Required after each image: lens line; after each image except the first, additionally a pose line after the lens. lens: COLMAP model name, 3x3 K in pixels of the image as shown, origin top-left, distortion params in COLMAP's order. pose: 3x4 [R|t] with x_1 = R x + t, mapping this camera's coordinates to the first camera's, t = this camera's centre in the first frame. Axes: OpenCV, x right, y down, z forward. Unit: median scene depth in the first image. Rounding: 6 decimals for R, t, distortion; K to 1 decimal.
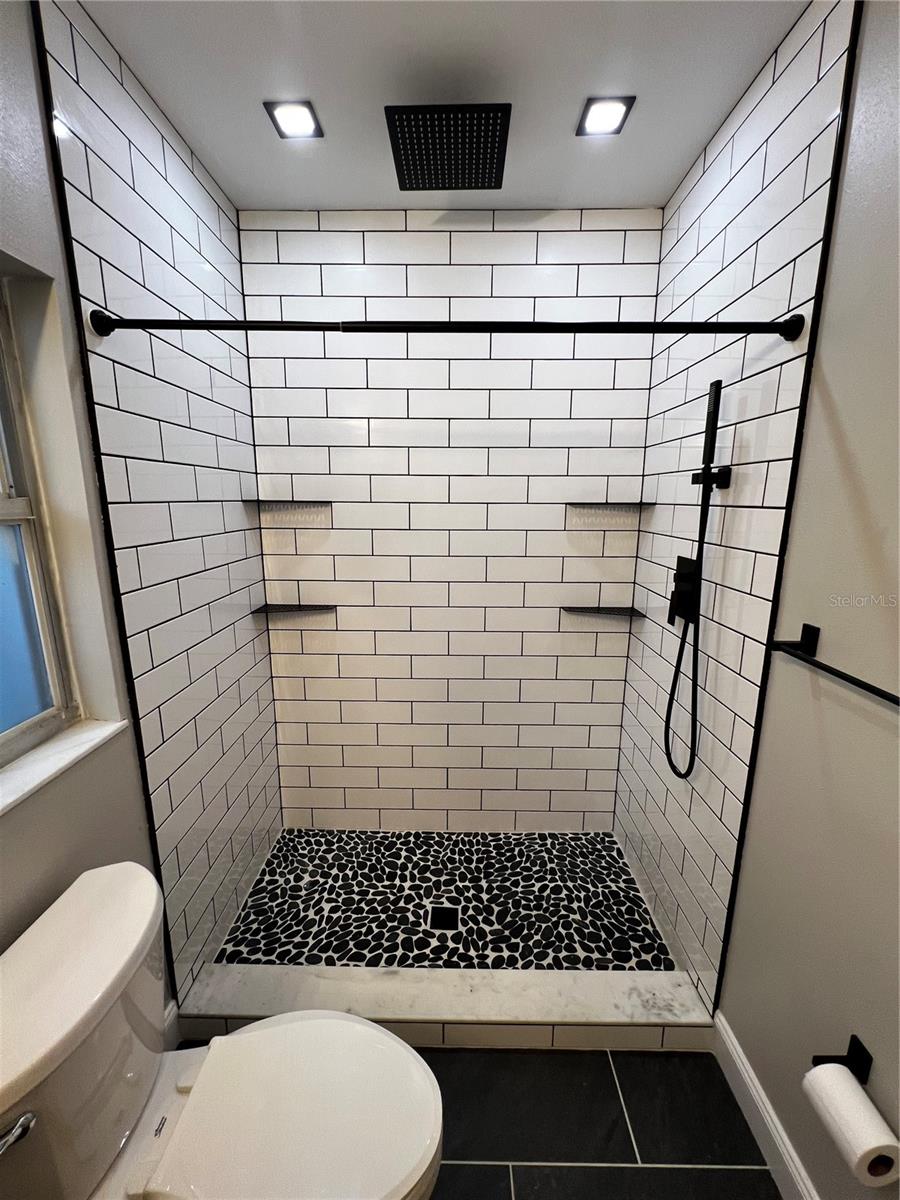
lens RADIAL K [[481.1, 0, 448.4], [0, 481.1, 601.5], [0, 0, 1]] dist [-0.002095, 0.000151]
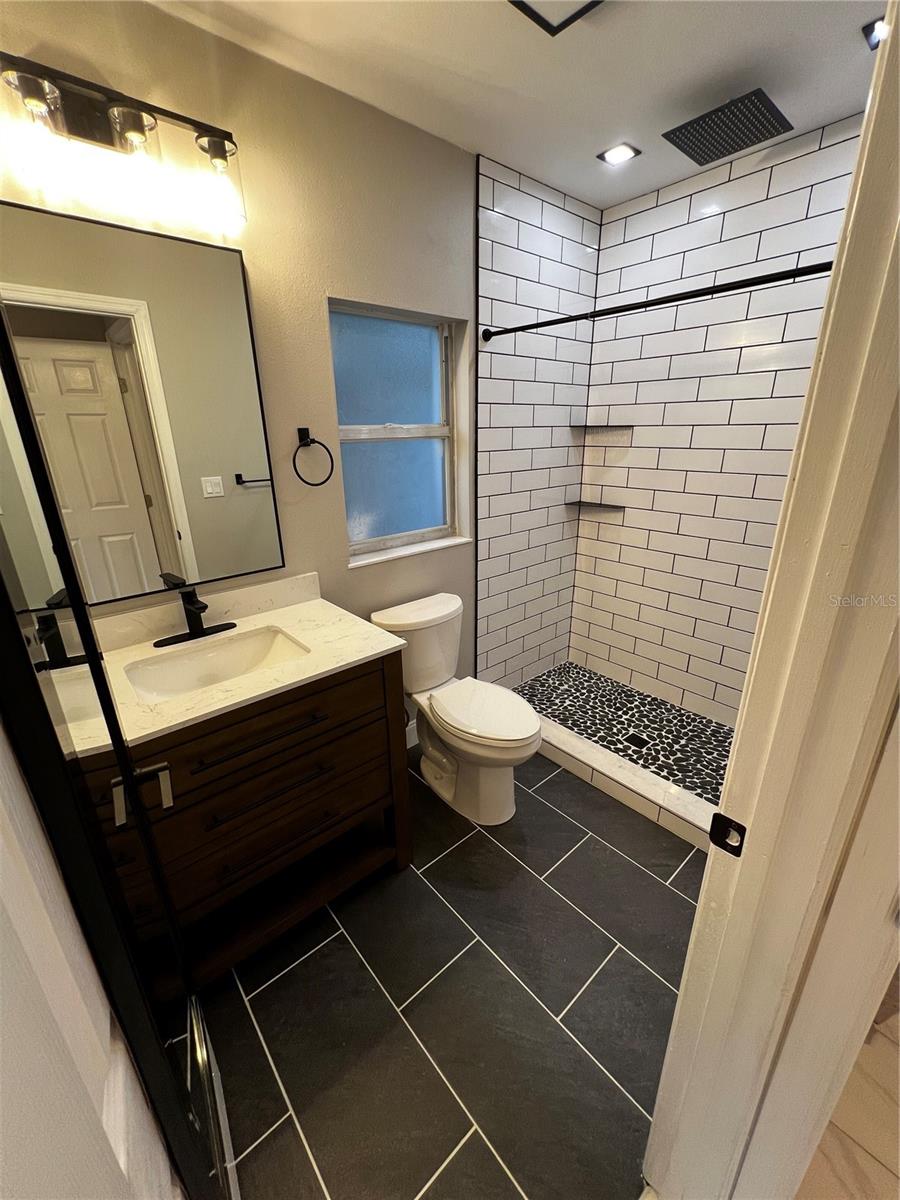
lens RADIAL K [[481.1, 0, 450.3], [0, 481.1, 598.4], [0, 0, 1]] dist [-0.002095, 0.000151]
pose [[0.666937, 0.234672, -0.707194, 0.512354], [-0.138040, 0.971593, 0.192227, 0.075311], [0.732215, -0.030582, 0.680386, -0.308020]]
